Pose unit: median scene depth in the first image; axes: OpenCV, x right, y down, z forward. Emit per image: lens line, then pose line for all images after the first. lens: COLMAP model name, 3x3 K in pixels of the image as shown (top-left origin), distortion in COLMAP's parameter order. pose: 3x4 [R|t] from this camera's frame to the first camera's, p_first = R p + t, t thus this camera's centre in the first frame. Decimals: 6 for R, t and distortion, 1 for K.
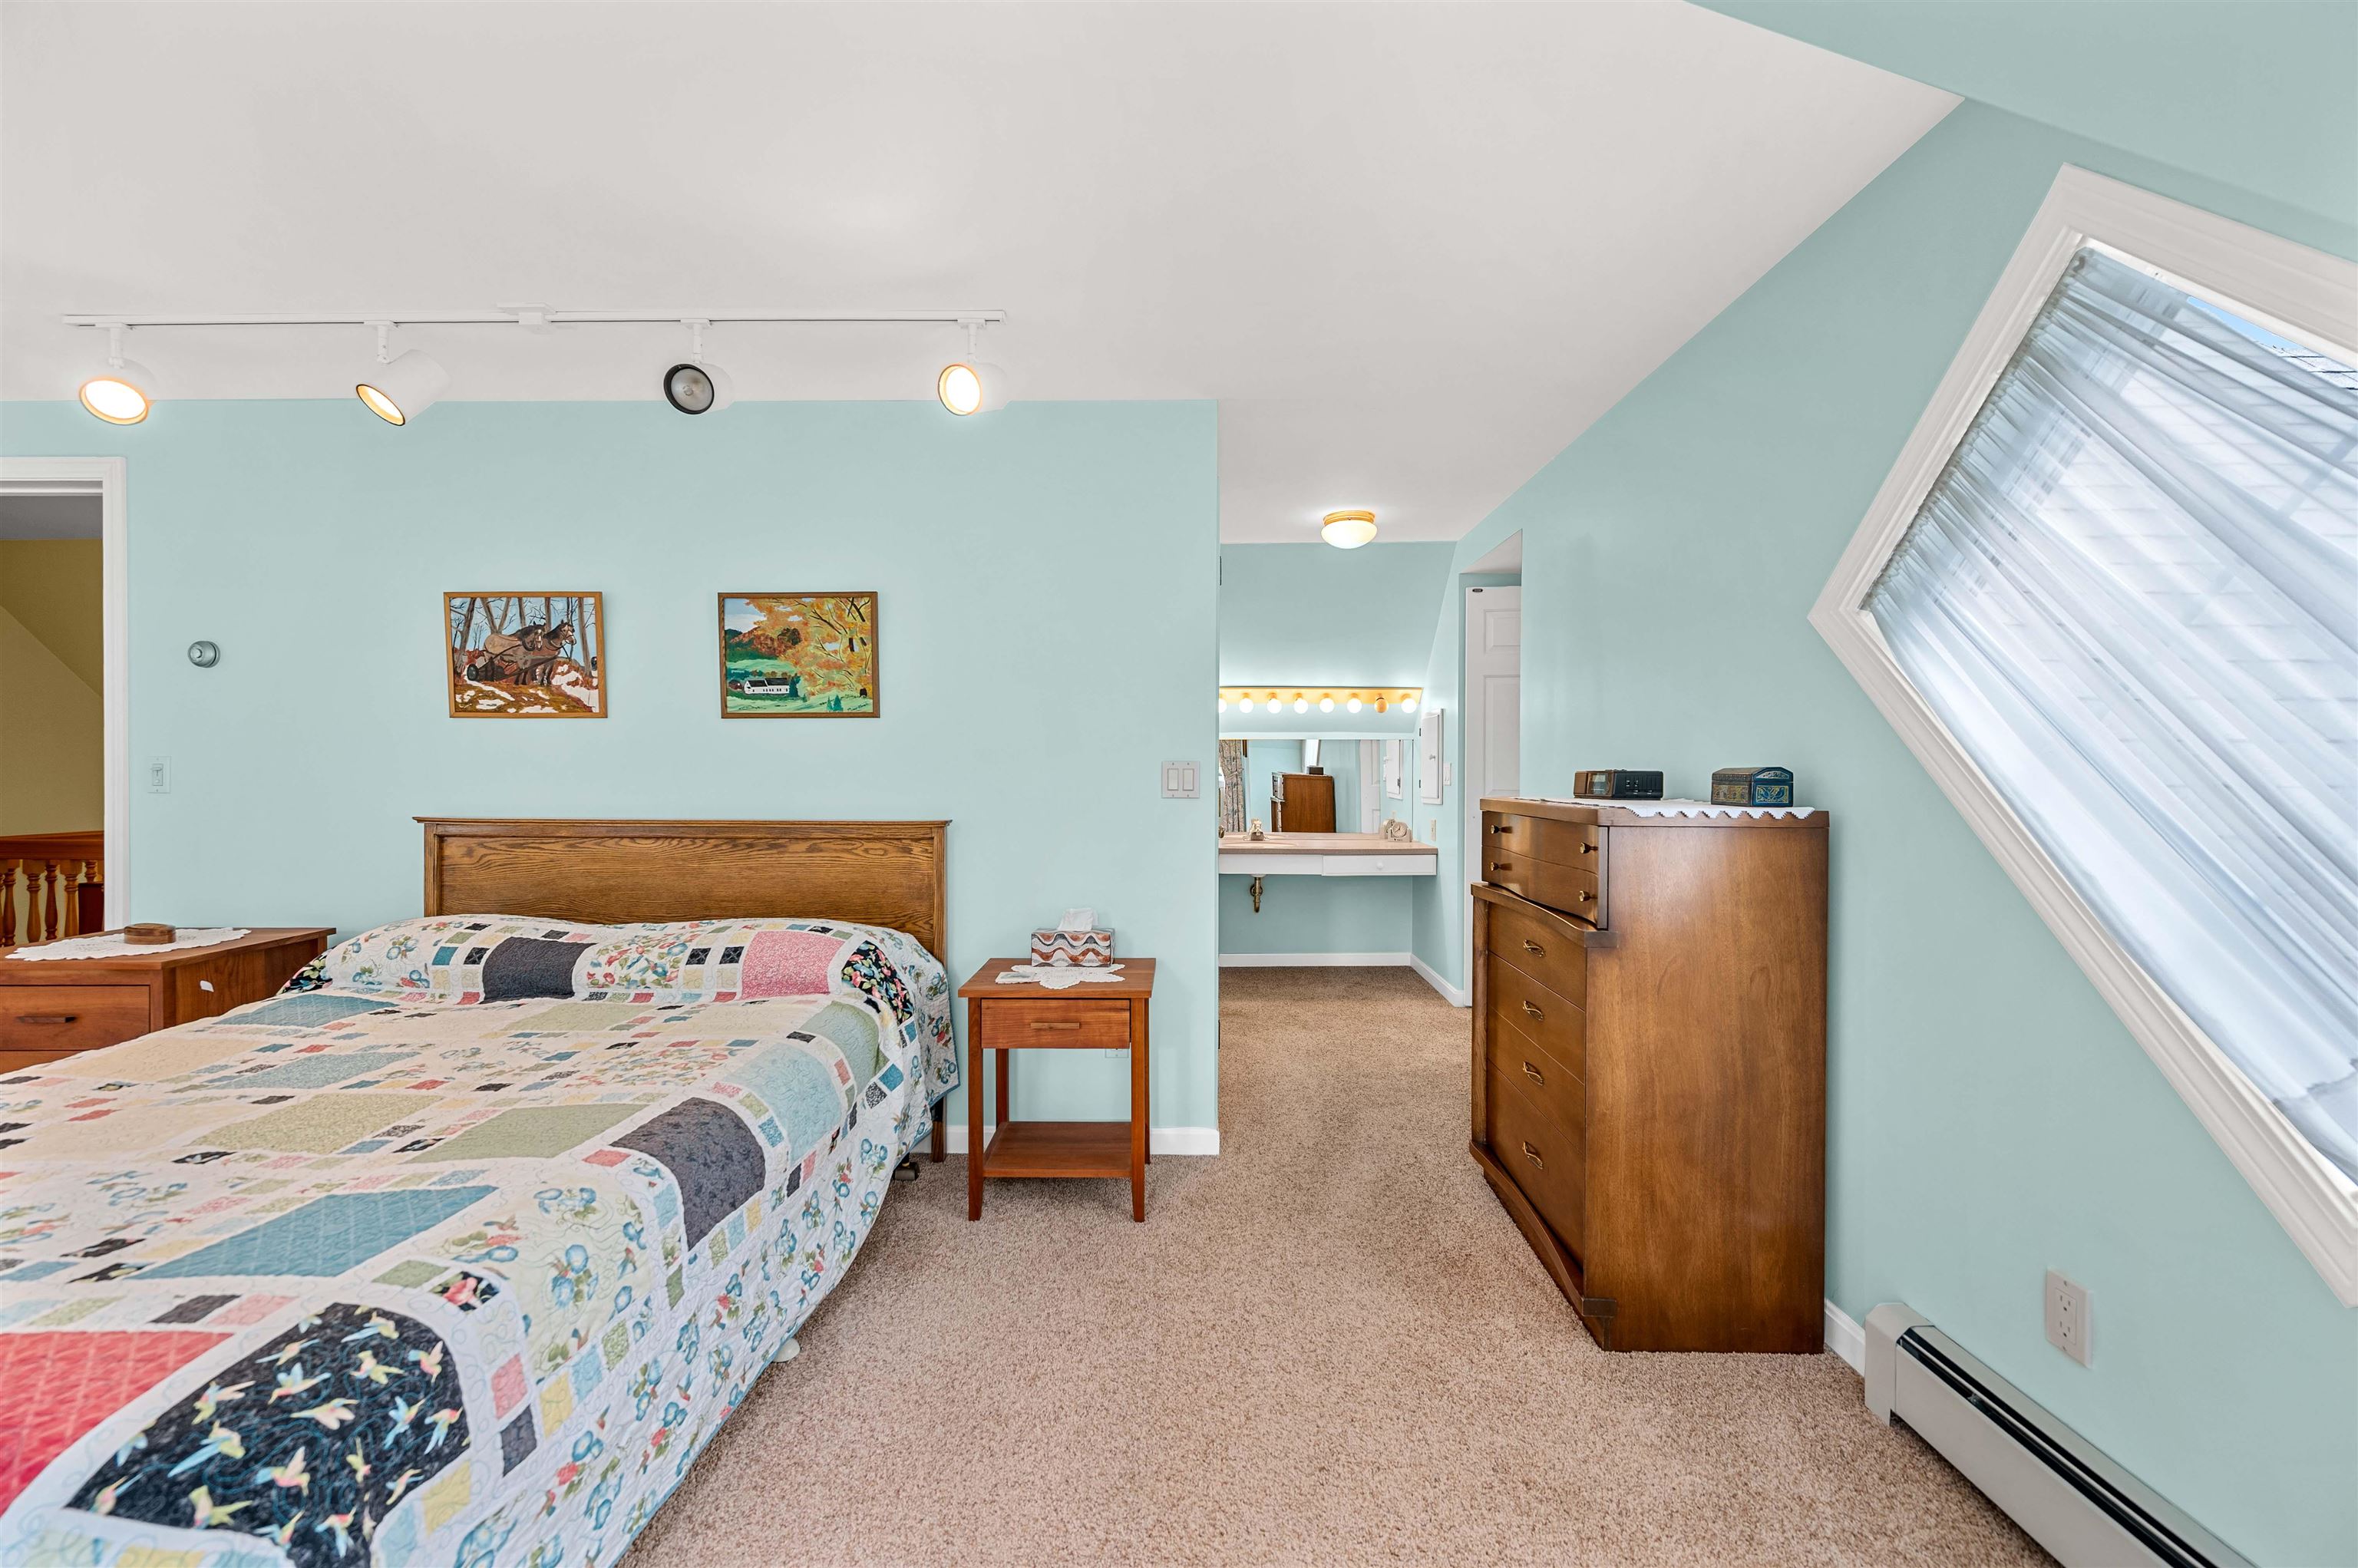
lens RADIAL K [[928.6, 0, 1179.2], [0, 928.6, 777.4], [0, 0, 1]] dist [-0.000010, -0.000020]
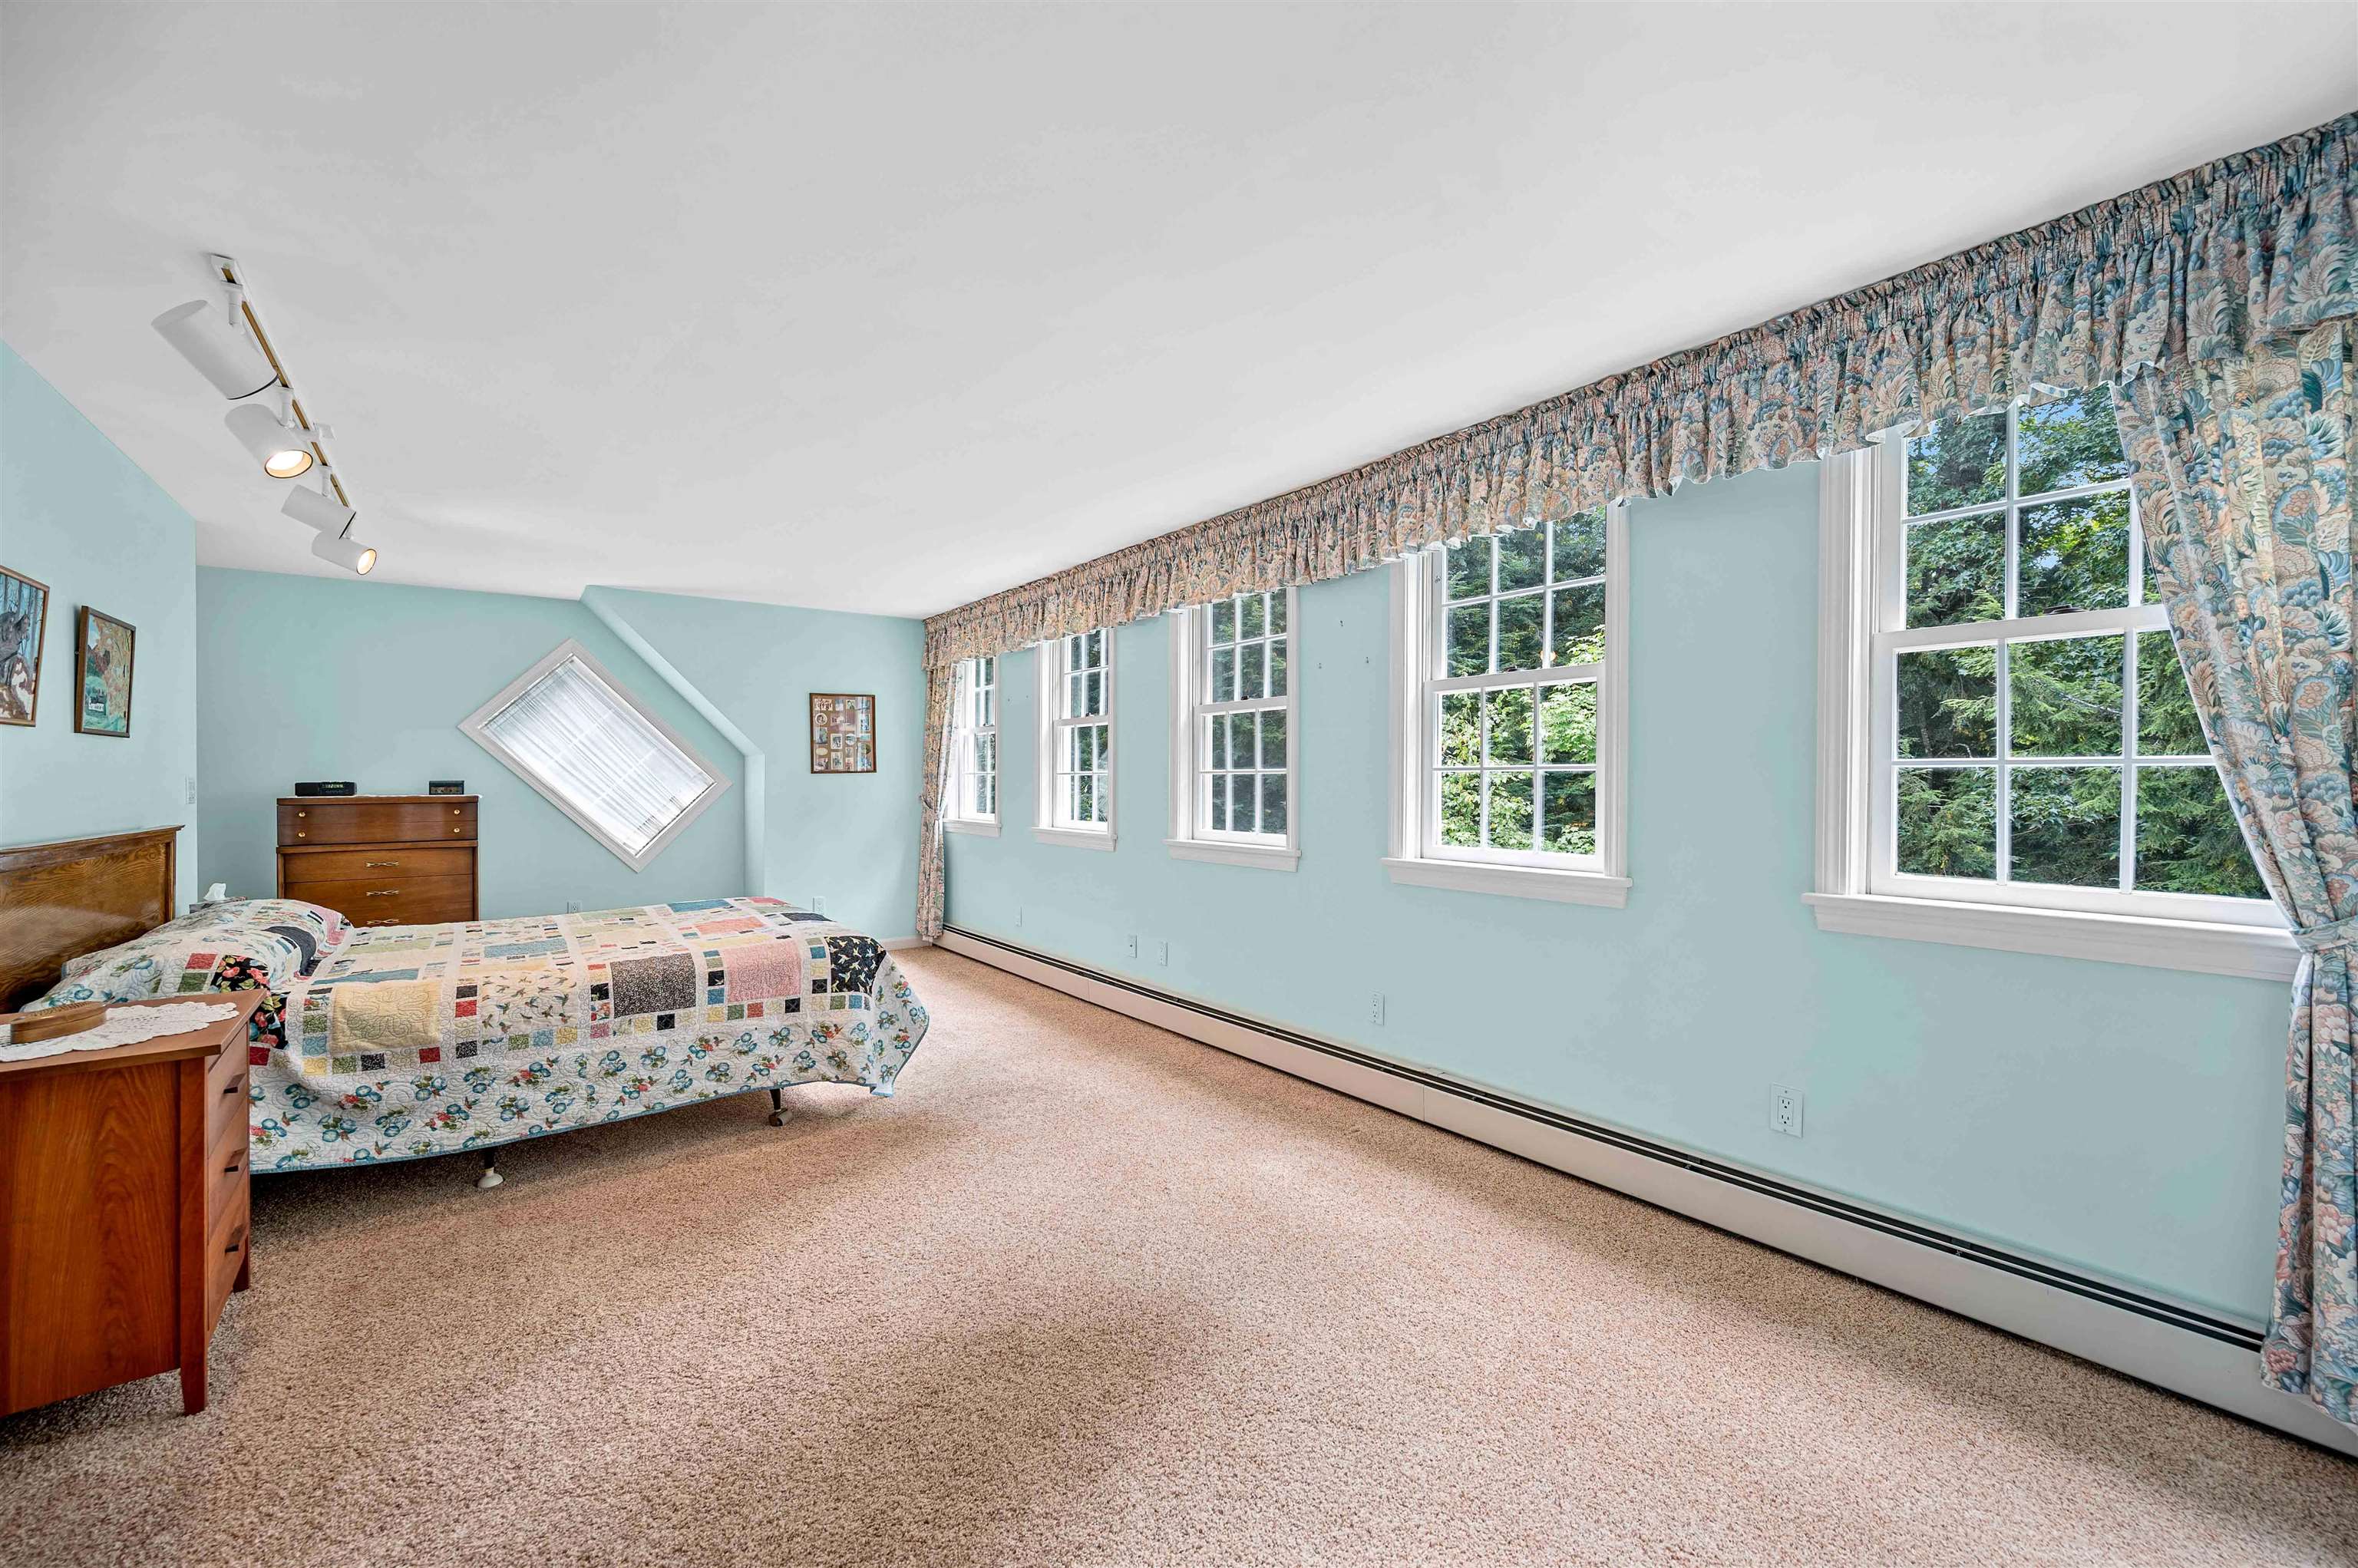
lens RADIAL K [[928.6, 0, 1179.2], [0, 928.6, 777.4], [0, 0, 1]] dist [-0.000010, -0.000020]
pose [[-0.604591, 0.000977, 0.796535, -1.983047], [0.009197, 0.999941, 0.005754, -0.011896], [-0.796483, 0.010804, -0.604565, 0.672922]]
